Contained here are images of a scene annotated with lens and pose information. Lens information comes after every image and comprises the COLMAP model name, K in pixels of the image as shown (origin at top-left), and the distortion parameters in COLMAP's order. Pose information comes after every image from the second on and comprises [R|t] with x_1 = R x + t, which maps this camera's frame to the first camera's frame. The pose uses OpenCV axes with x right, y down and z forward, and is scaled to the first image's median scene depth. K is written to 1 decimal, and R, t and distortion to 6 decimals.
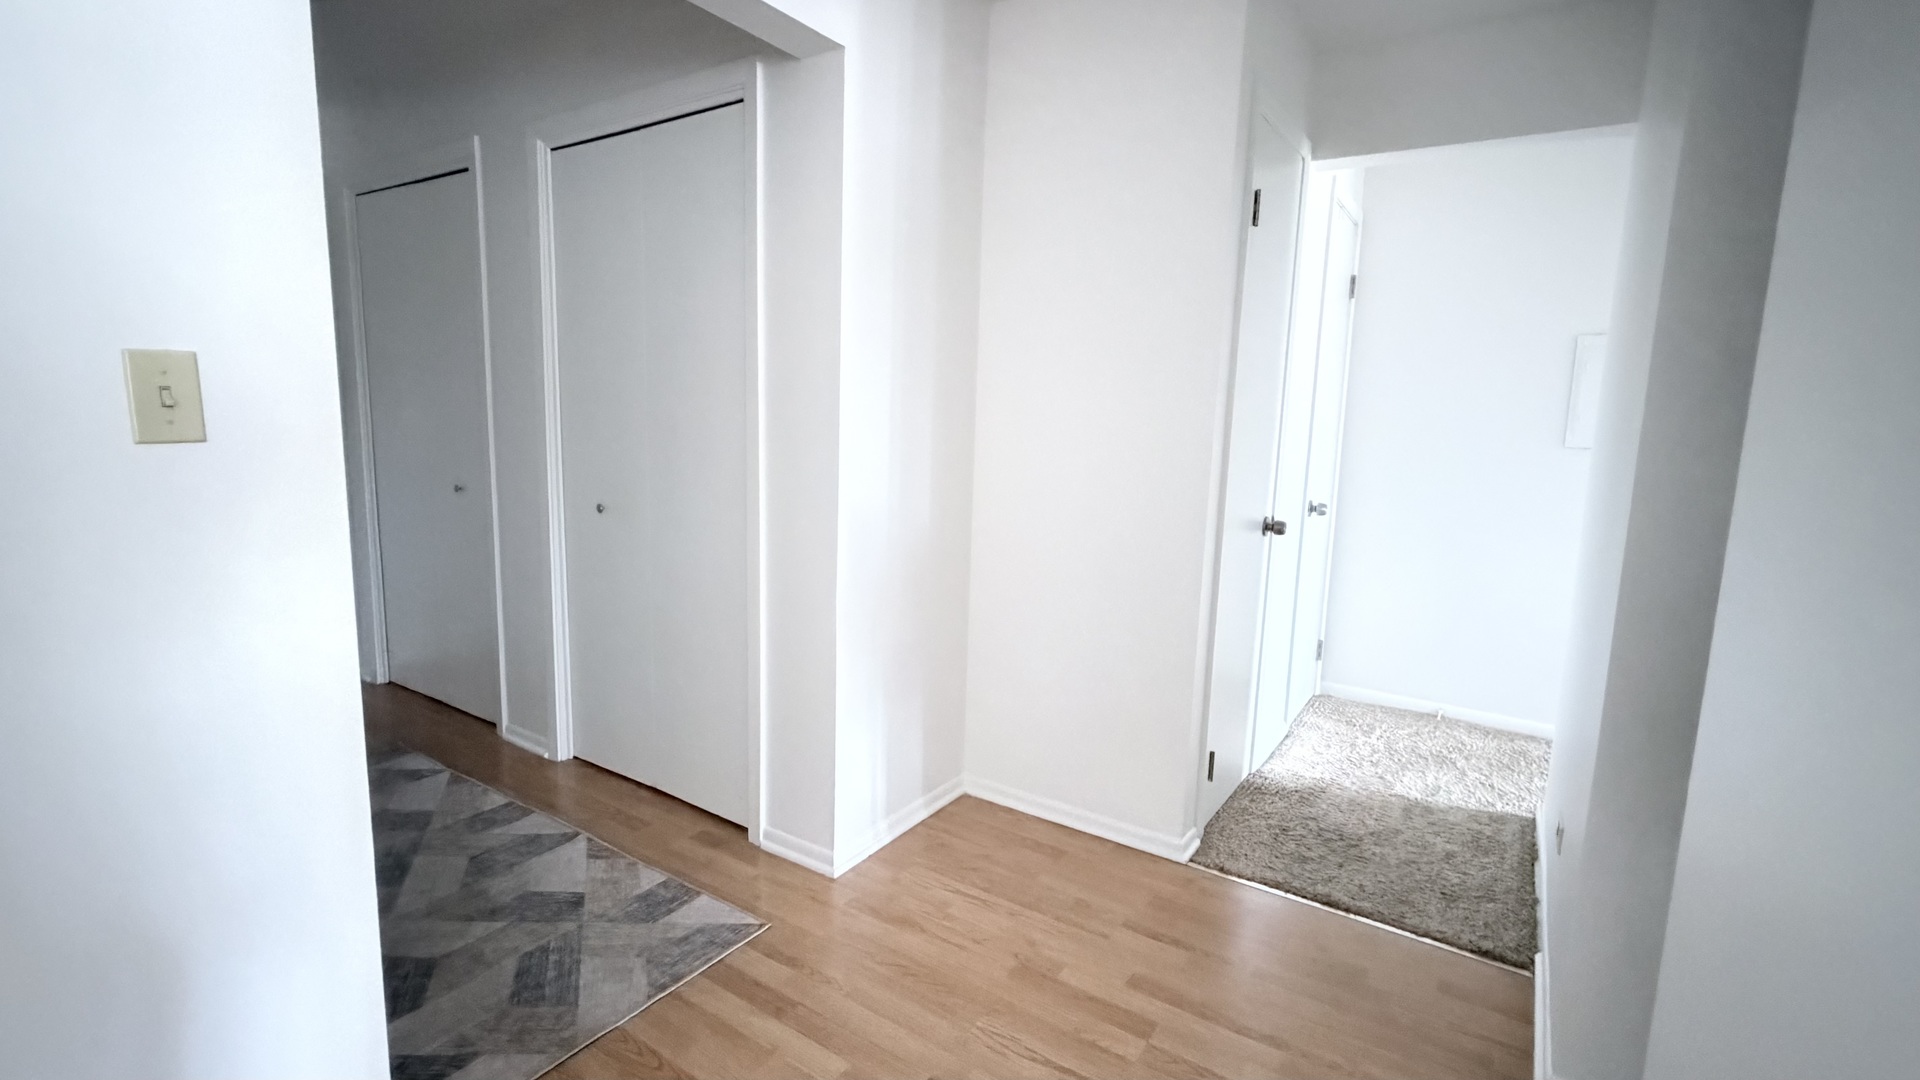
lens RADIAL K [[866.8, 0, 961.8], [0, 866.8, 542.6], [0, 0, 1]] dist [-0.000284, -0.000038]
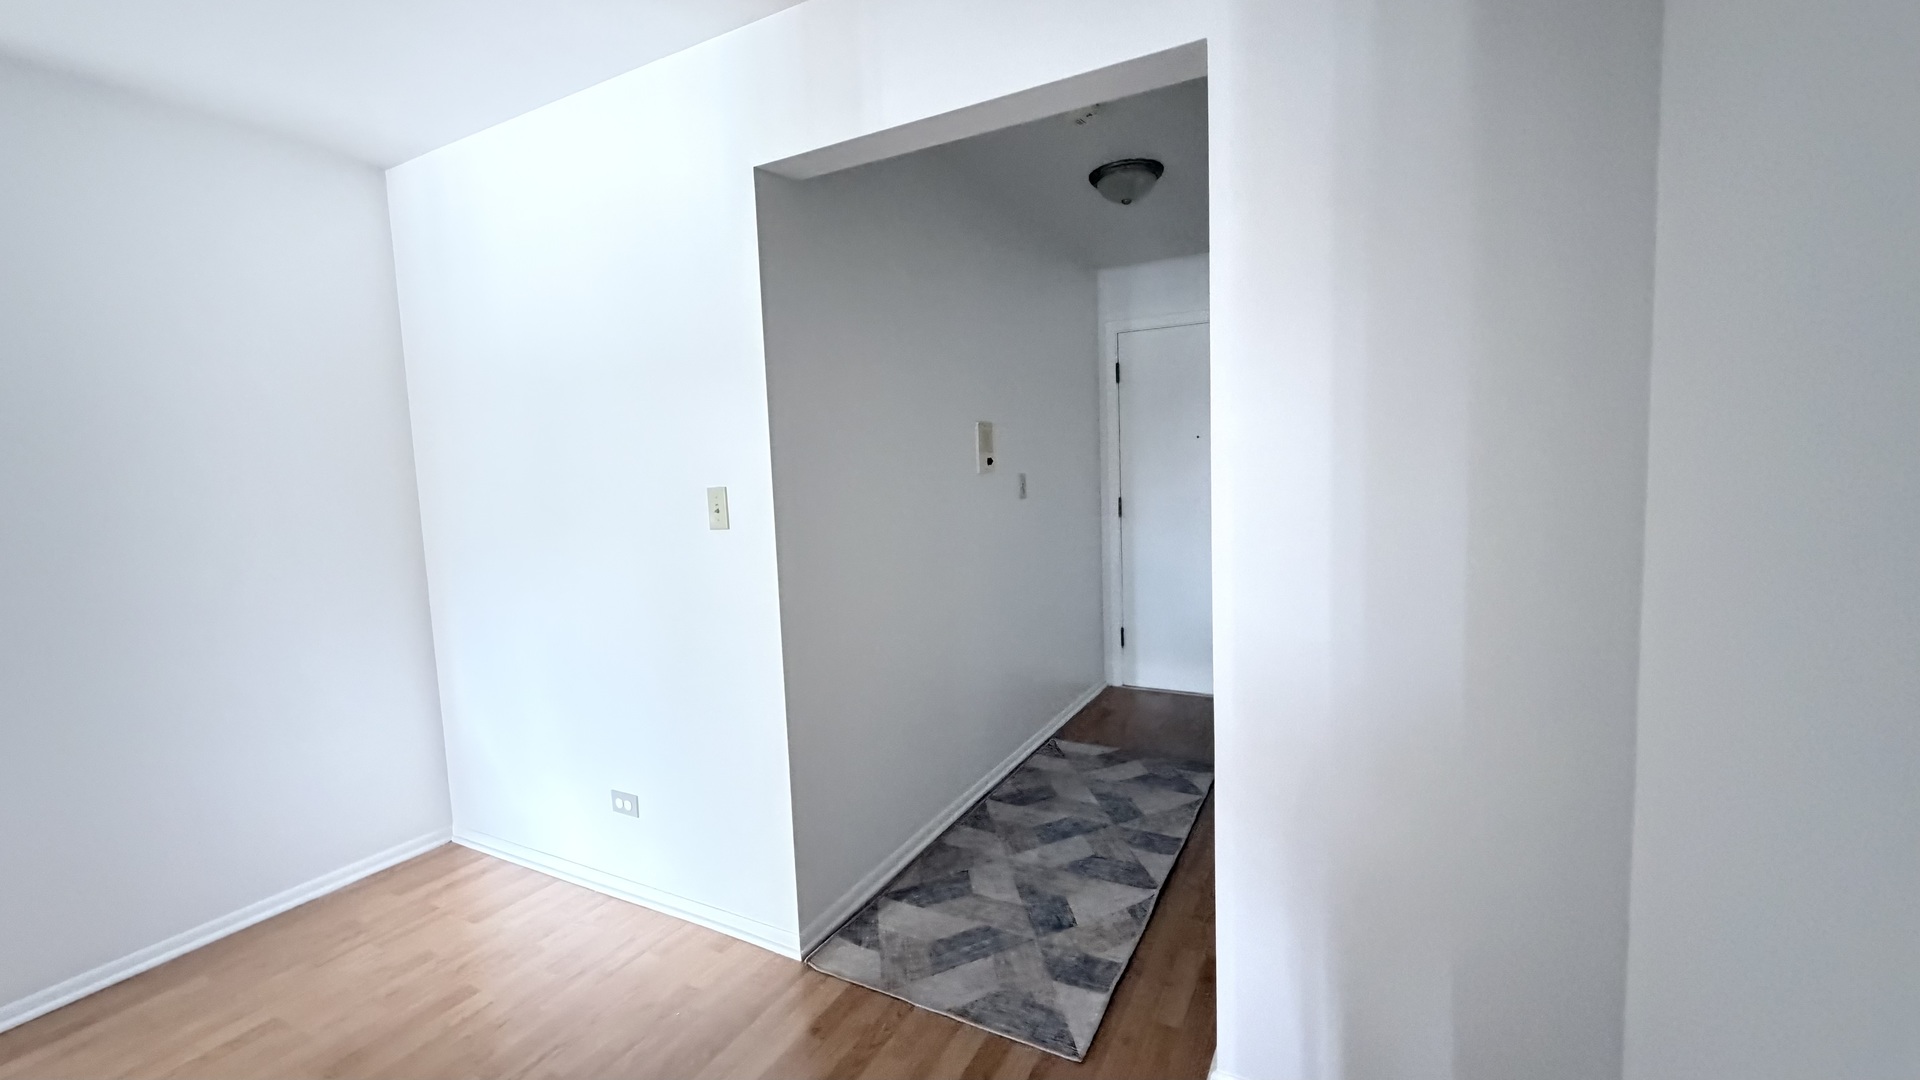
lens RADIAL K [[760.4, 0, 965.0], [0, 760.4, 533.4], [0, 0, 1]] dist [-0.001007, -0.000062]
pose [[0.108757, 0.051457, -0.992736, 0.540244], [-0.120953, 0.991924, 0.038164, -0.130659], [0.986682, 0.115924, 0.114102, 0.729804]]
